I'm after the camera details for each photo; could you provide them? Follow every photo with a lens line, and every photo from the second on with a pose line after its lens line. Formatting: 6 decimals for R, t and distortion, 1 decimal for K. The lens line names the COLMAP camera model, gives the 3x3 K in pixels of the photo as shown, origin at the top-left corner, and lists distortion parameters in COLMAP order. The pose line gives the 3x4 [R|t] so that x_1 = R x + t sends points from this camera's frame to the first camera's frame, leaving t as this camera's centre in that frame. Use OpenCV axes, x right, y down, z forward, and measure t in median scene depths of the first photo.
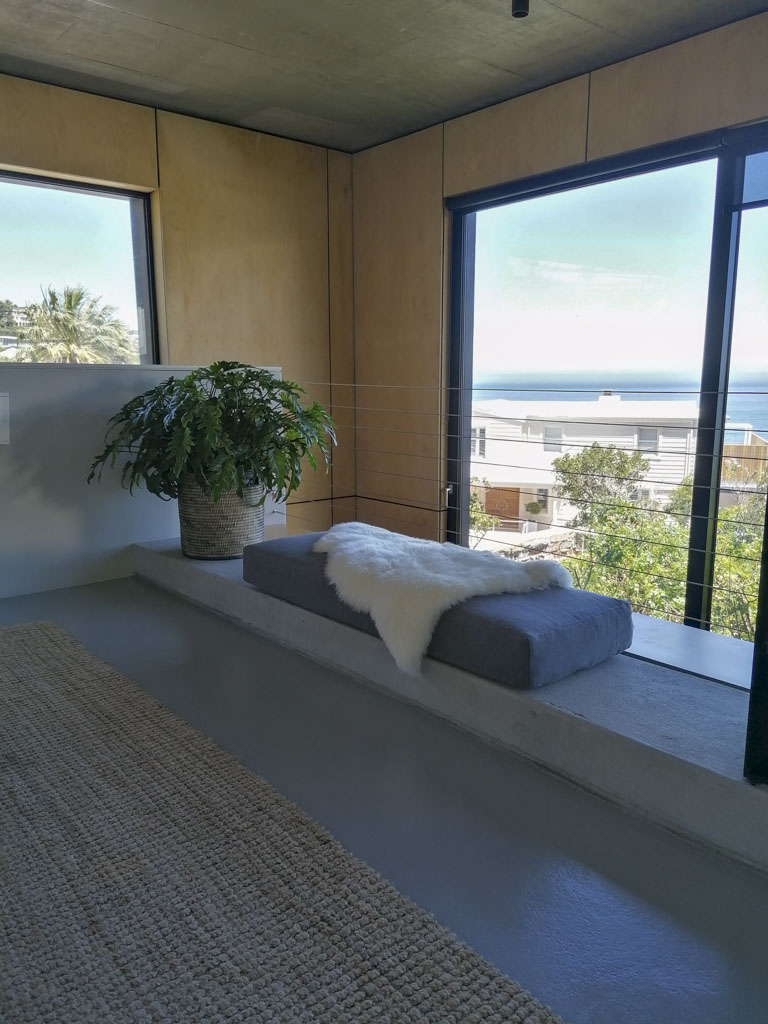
lens RADIAL K [[794.1, 0, 384.0], [0, 794.1, 512.0], [0, 0, 1]] dist [0.067950, -0.004525]
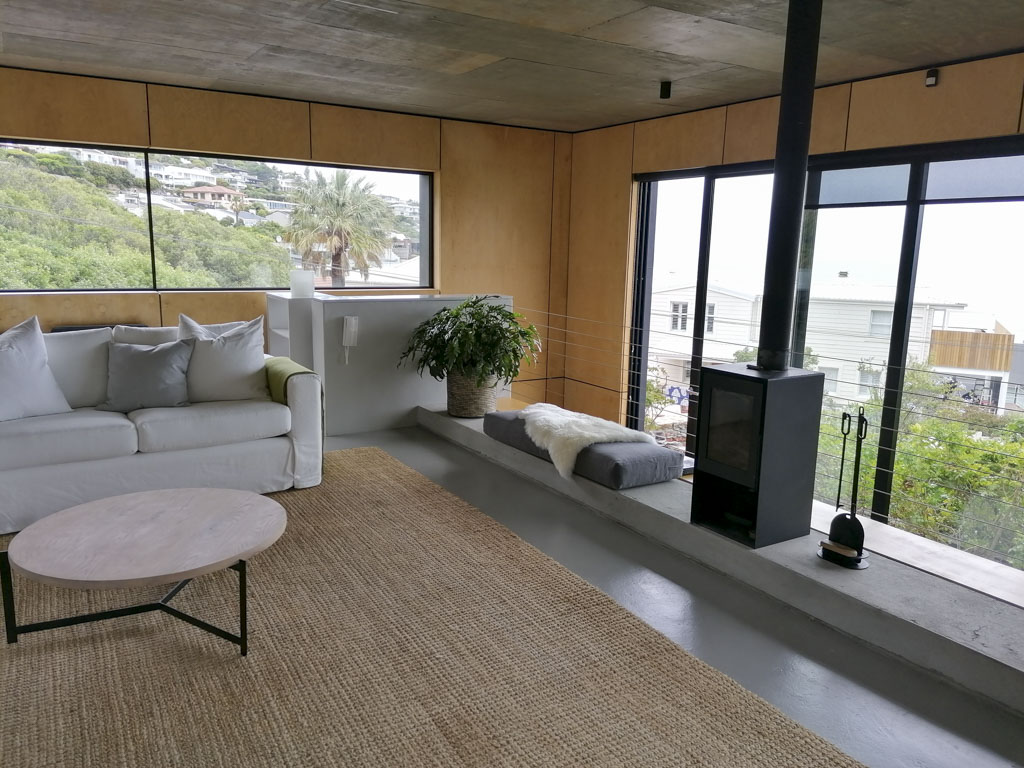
lens RADIAL K [[794.1, 0, 512.0], [0, 794.1, 384.0], [0, 0, 1]] dist [0.067950, -0.004525]
pose [[0.990056, 0.050552, -0.131280, 0.099872], [-0.049338, 0.998704, 0.012492, -0.037633], [0.131742, -0.005890, 0.991267, -0.651370]]
